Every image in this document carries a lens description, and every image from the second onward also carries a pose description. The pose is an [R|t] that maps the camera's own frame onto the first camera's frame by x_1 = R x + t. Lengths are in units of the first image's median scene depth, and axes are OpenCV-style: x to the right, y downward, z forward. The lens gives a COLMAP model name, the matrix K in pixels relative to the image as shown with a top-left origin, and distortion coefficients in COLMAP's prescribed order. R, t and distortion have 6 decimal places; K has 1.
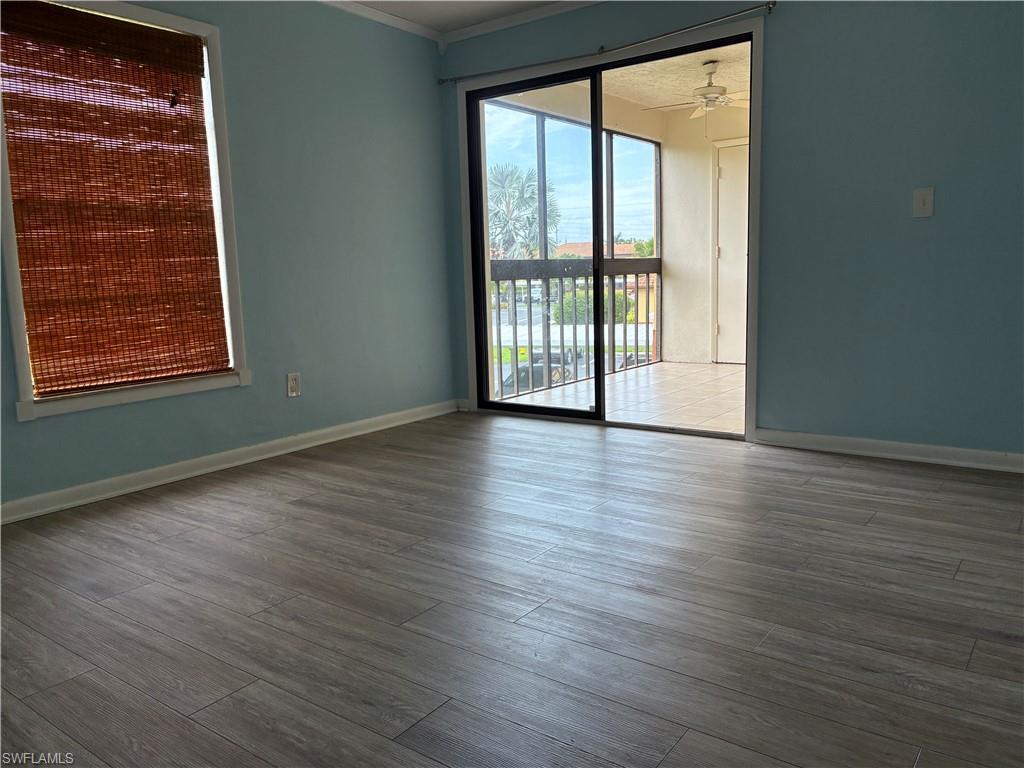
lens RADIAL K [[779.4, 0, 520.8], [0, 779.4, 378.6], [0, 0, 1]] dist [0.050185, -0.056424]
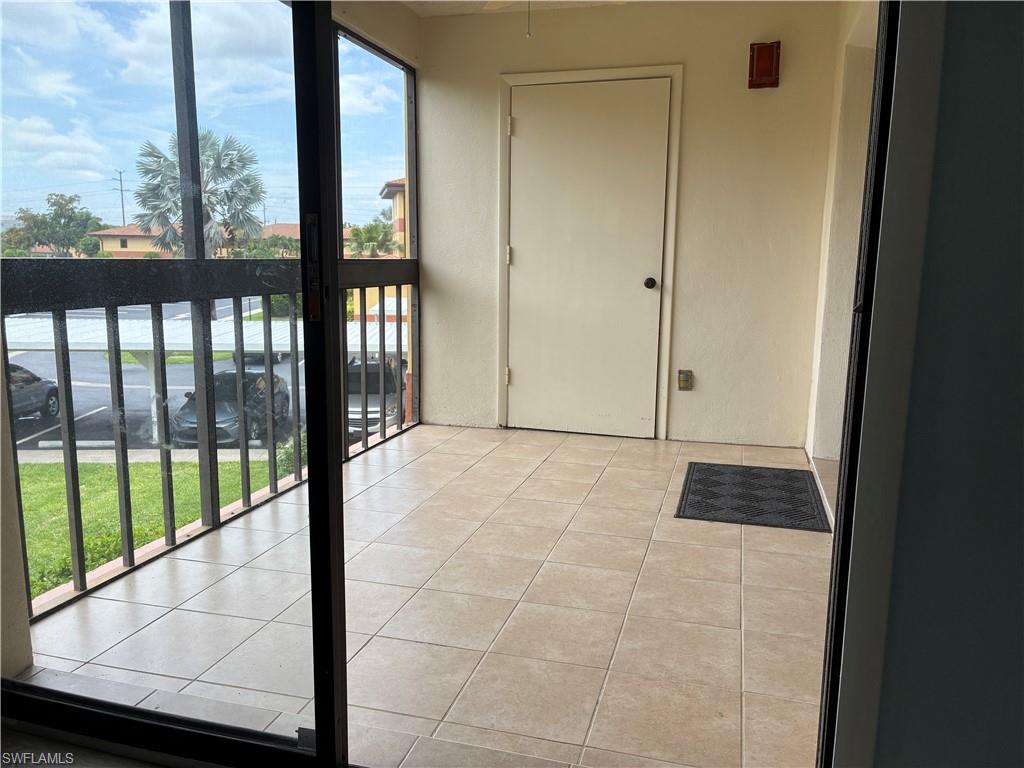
lens RADIAL K [[779.4, 0, 517.8], [0, 779.4, 381.8], [0, 0, 1]] dist [0.050185, -0.056424]
pose [[0.937436, -0.015953, 0.347792, 0.037936], [0.008477, 0.999699, 0.023007, -0.073135], [-0.348055, -0.018619, 0.937289, 0.401431]]
